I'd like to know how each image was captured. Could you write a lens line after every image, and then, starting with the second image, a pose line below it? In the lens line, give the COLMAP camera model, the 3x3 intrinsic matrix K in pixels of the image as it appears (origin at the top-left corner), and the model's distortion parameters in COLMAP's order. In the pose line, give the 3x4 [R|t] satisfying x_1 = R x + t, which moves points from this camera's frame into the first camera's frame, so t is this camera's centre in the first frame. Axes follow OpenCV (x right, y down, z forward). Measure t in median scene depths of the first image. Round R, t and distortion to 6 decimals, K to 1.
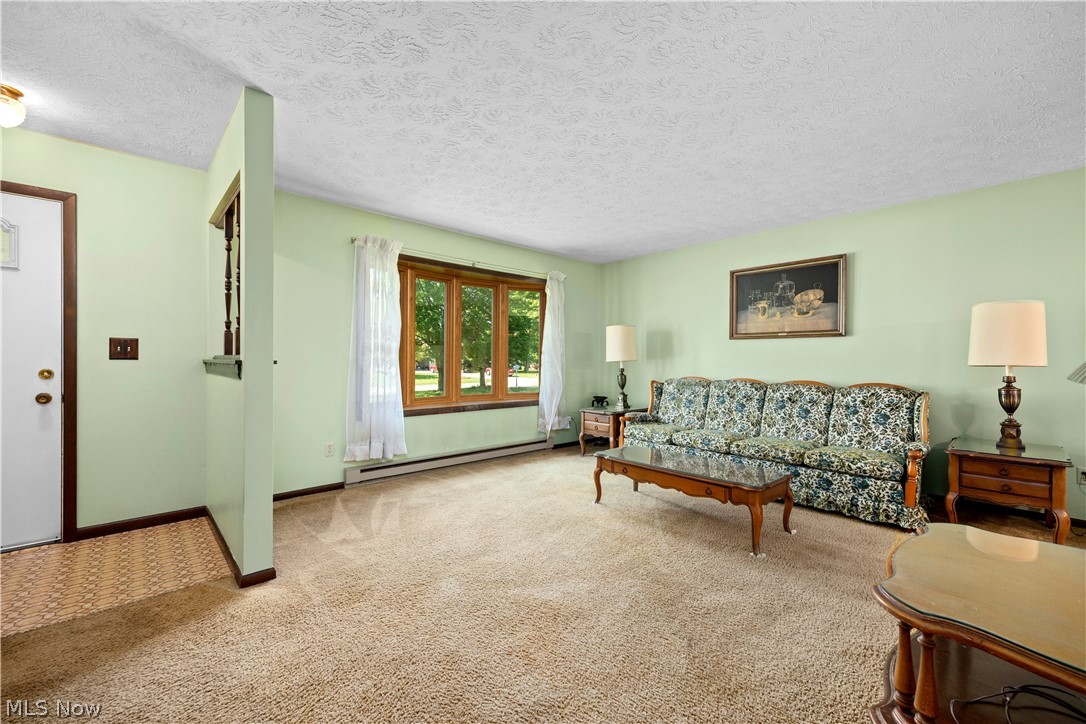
lens RADIAL K [[441.0, 0, 536.2], [0, 441.0, 360.7], [0, 0, 1]] dist [-0.002755, -0.000373]
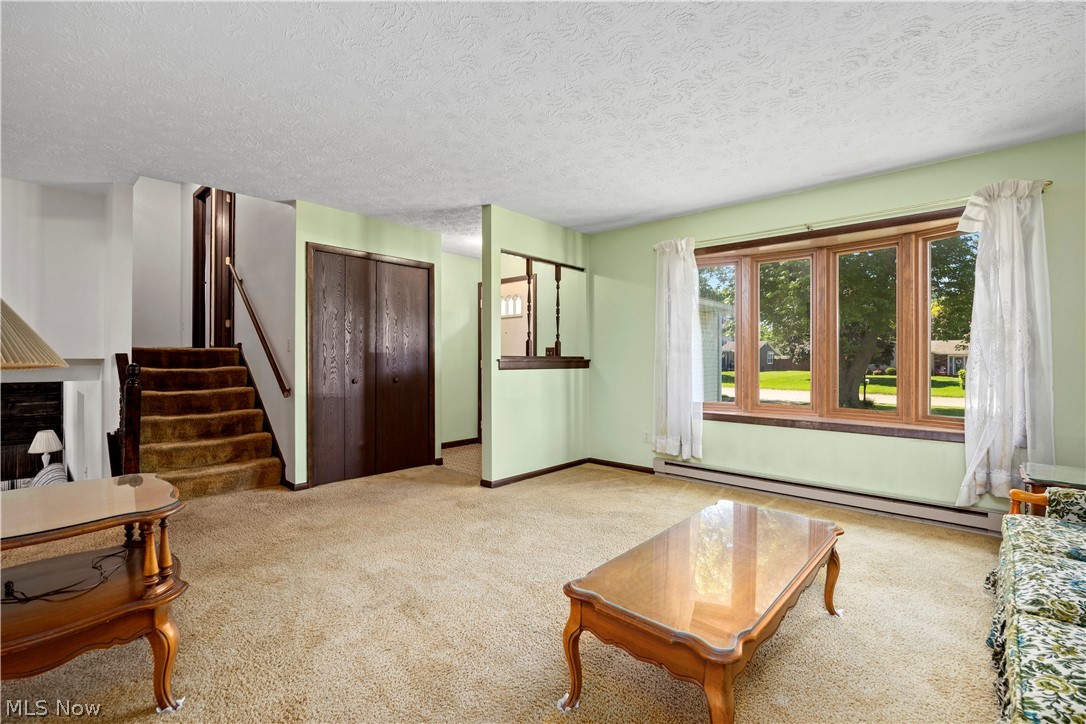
lens RADIAL K [[470.3, 0, 545.1], [0, 470.3, 360.8], [0, 0, 1]] dist [-0.020913, 0.001133]
pose [[0.090304, 0.000627, -0.995914, 0.731012], [0.000939, 0.999999, 0.000714, 0.000822], [0.995914, -0.001000, 0.090304, 0.621903]]
